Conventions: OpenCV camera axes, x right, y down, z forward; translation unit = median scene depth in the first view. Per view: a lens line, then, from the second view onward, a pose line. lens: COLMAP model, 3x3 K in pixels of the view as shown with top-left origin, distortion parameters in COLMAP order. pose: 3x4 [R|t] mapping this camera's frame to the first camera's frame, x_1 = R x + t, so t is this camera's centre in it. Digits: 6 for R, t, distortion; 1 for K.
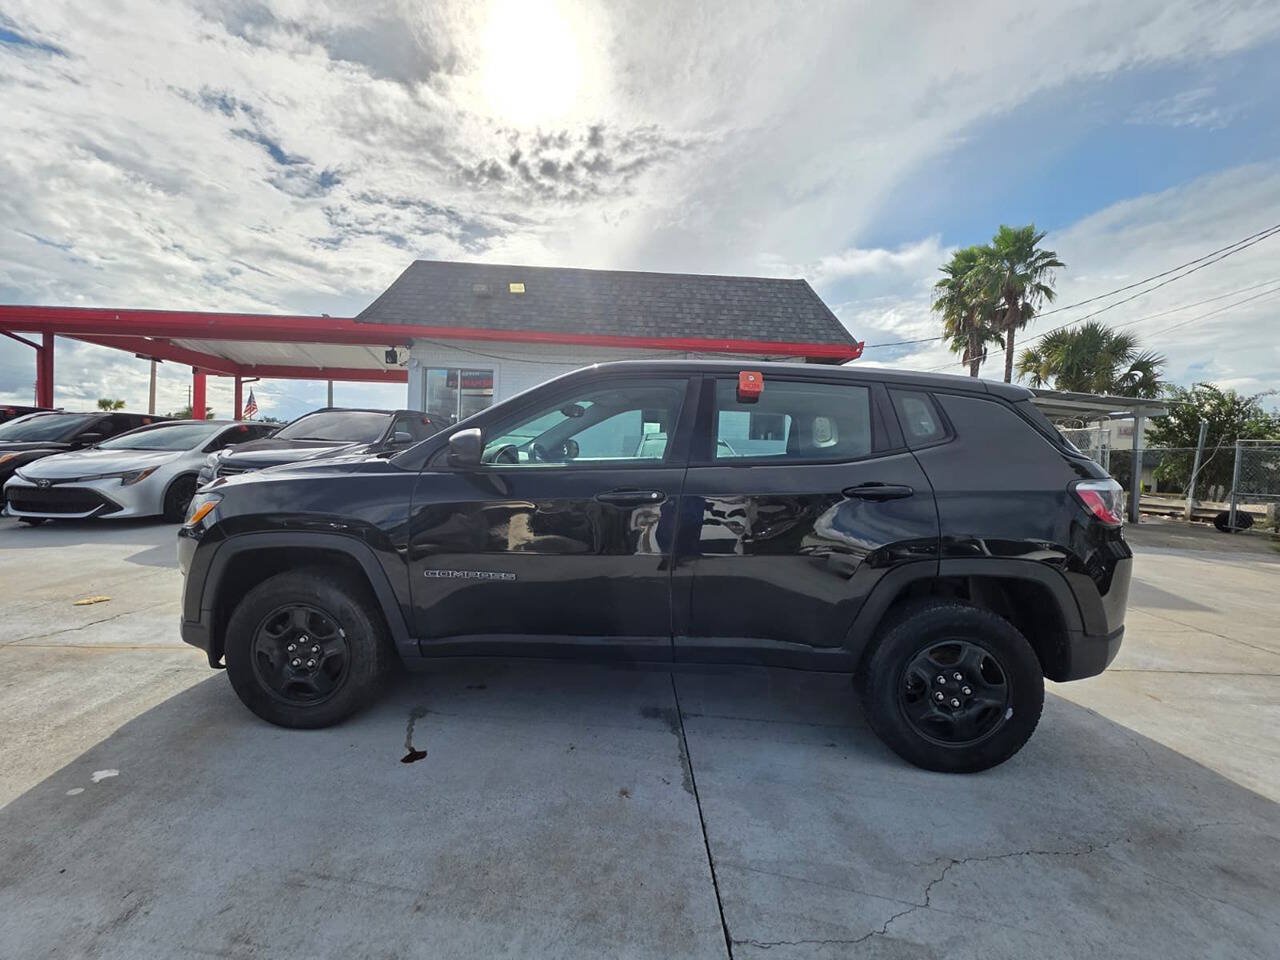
lens RADIAL K [[513.4, 0, 640.0], [0, 513.4, 480.0], [0, 0, 1]] dist [-0.001039, 0.000145]
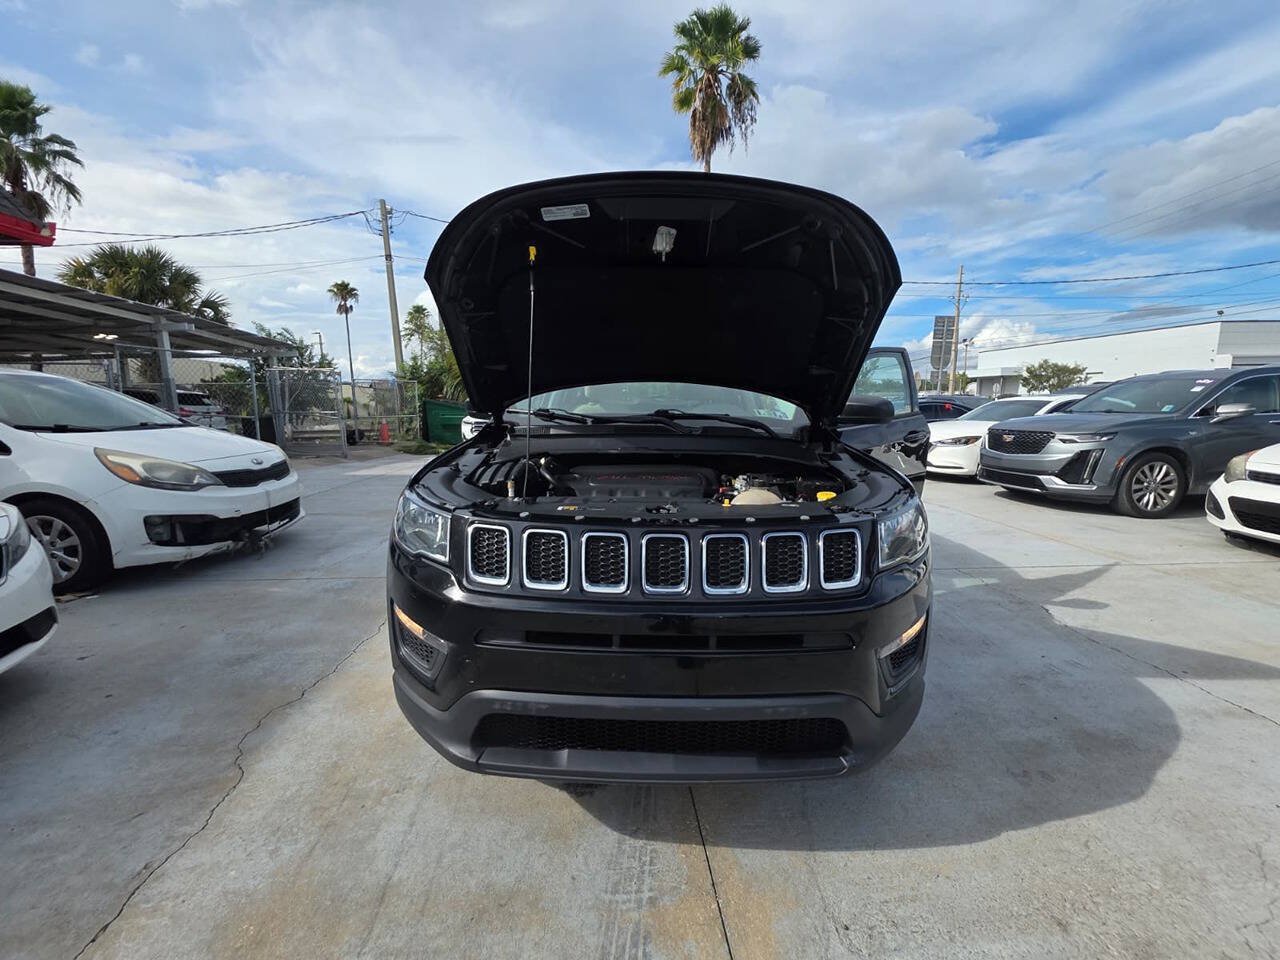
lens RADIAL K [[513.4, 0, 640.0], [0, 513.4, 480.0], [0, 0, 1]] dist [-0.001039, 0.000145]
pose [[-0.055433, -0.184956, 0.981182, -0.188795], [0.050540, 0.980914, 0.187761, -0.018074], [-0.997182, 0.059998, -0.045027, 0.175690]]
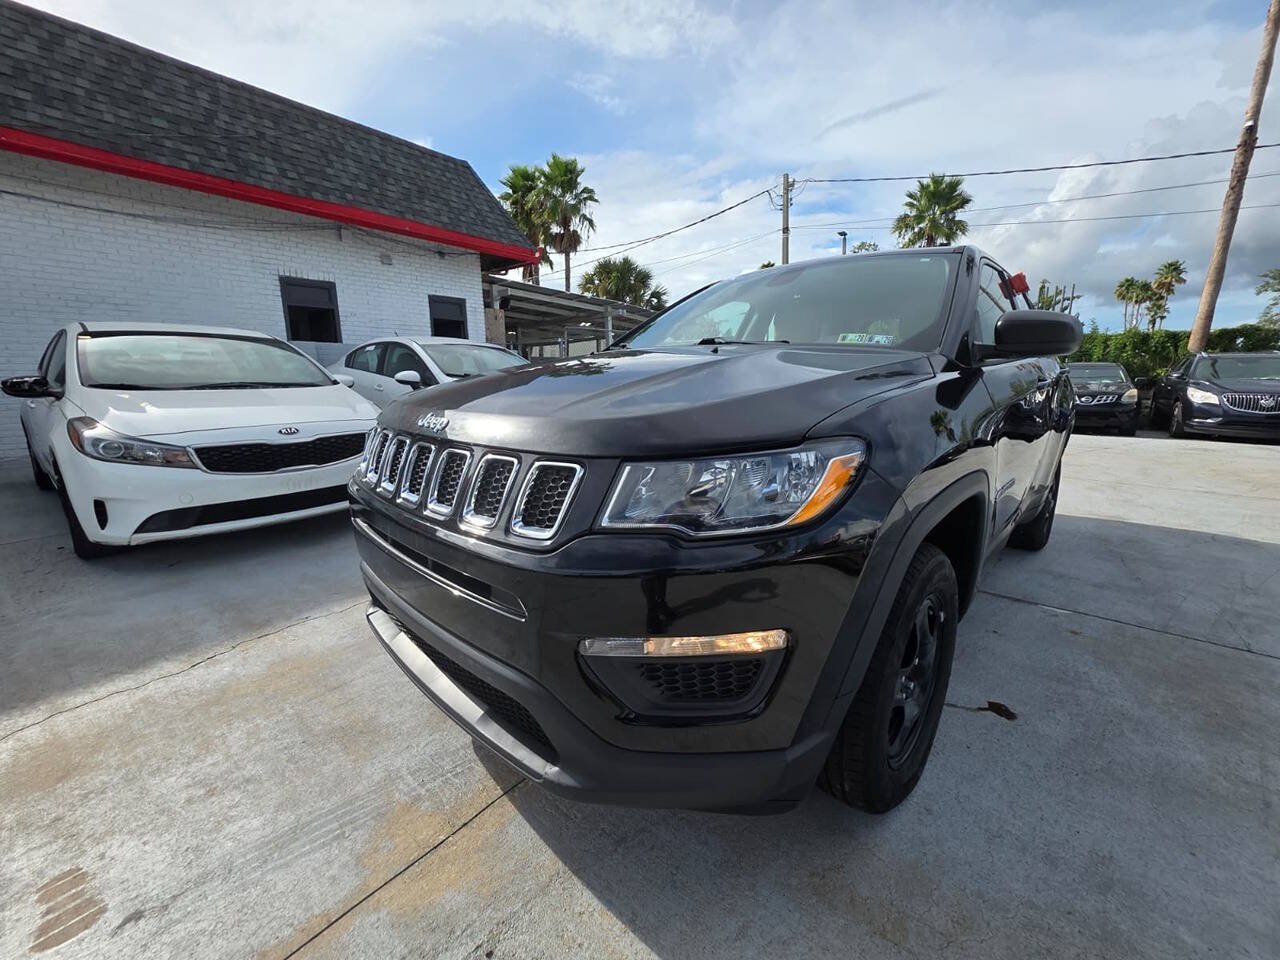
lens RADIAL K [[513.4, 0, 640.0], [0, 513.4, 480.0], [0, 0, 1]] dist [-0.001039, 0.000145]
pose [[0.650559, -0.187559, 0.735931, -0.153900], [0.064923, 0.979212, 0.192170, -0.002955], [-0.756675, -0.077239, 0.649212, 0.101783]]
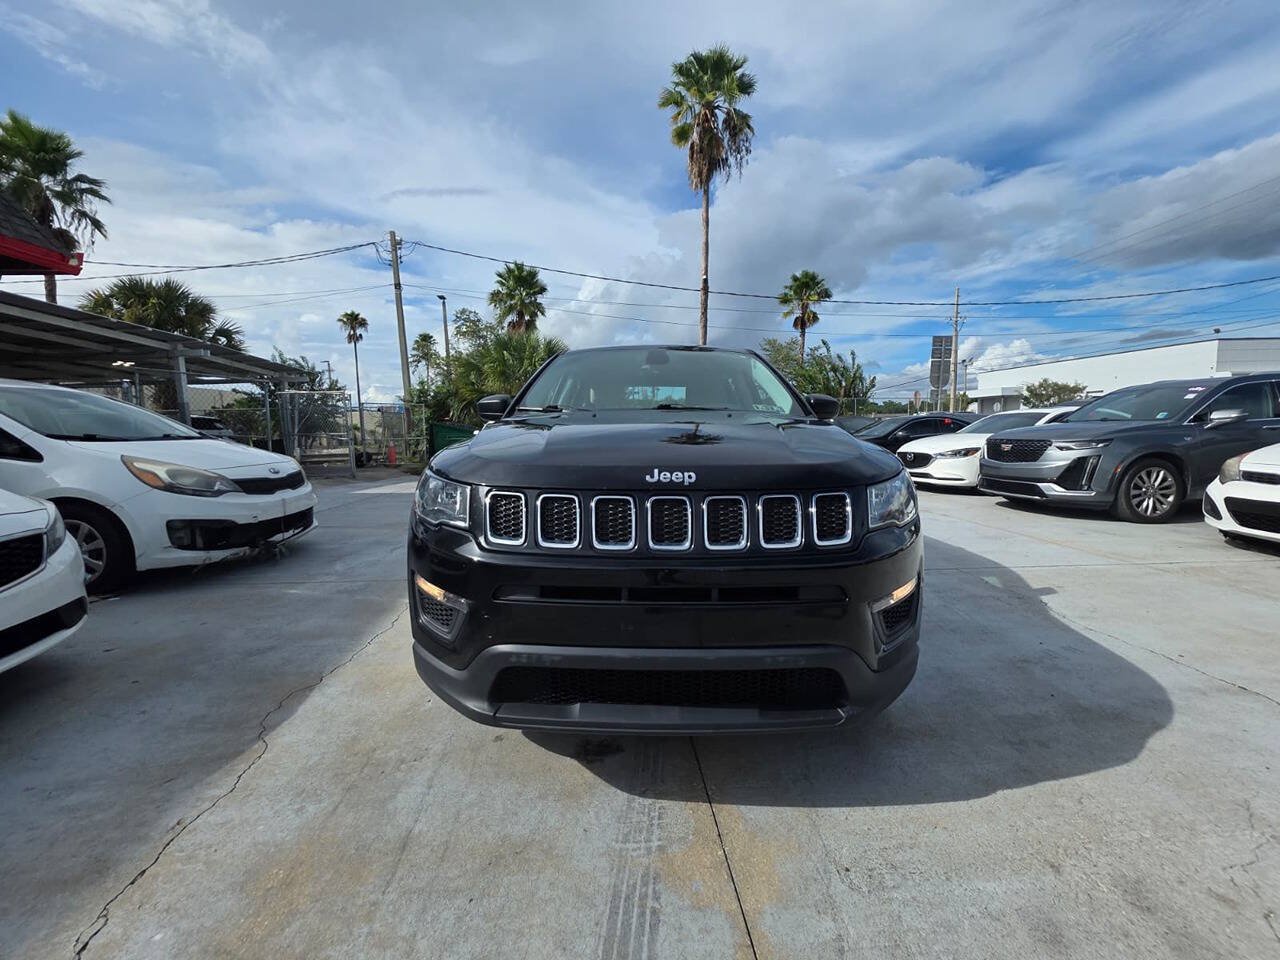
lens RADIAL K [[513.4, 0, 640.0], [0, 513.4, 480.0], [0, 0, 1]] dist [-0.001039, 0.000145]
pose [[-0.049722, -0.136977, 0.989326, -0.197199], [0.061260, 0.988267, 0.139910, -0.009695], [-0.996883, 0.067562, -0.040747, 0.176924]]
